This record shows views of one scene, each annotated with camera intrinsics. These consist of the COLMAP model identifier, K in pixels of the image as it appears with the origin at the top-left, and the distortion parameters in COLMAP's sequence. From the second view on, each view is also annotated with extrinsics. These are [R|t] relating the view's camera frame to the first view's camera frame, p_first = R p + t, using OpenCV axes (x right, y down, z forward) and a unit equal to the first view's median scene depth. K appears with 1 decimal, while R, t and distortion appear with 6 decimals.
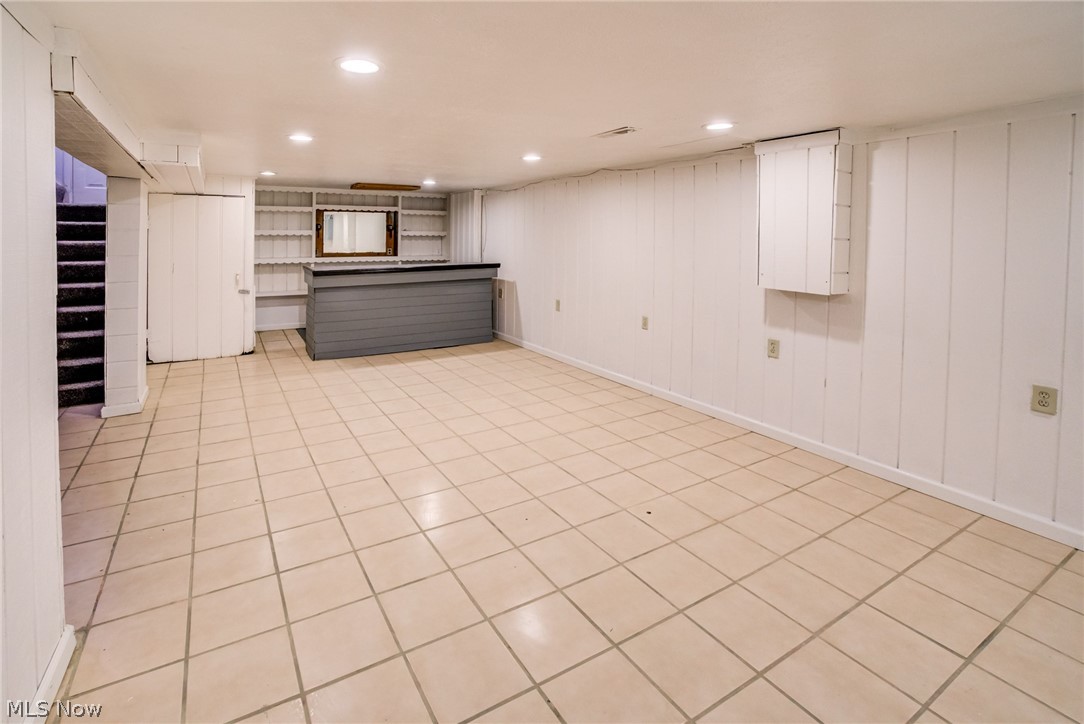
lens RADIAL K [[497.6, 0, 510.0], [0, 497.6, 359.0], [0, 0, 1]] dist [-0.041353, 0.000383]
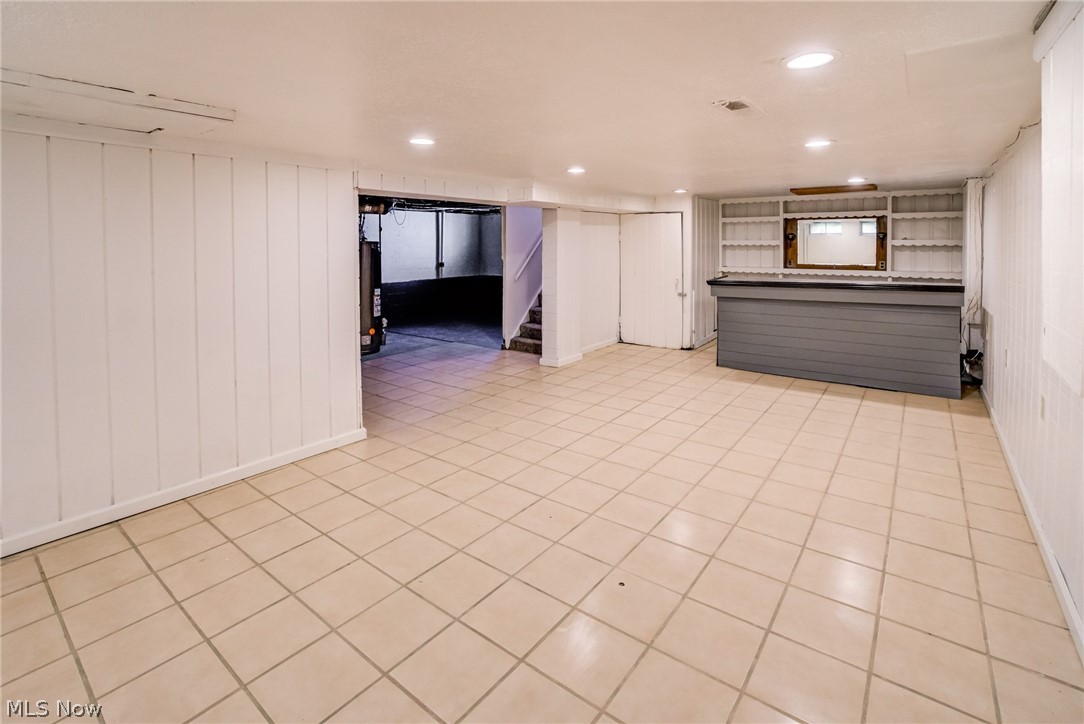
lens RADIAL K [[497.6, 0, 510.0], [0, 497.6, 359.0], [0, 0, 1]] dist [-0.041353, 0.000383]
pose [[0.353861, 0.193391, -0.915086, 0.339387], [-0.209561, 0.969909, 0.123940, -0.042046], [0.911519, 0.147909, 0.383740, 0.178878]]
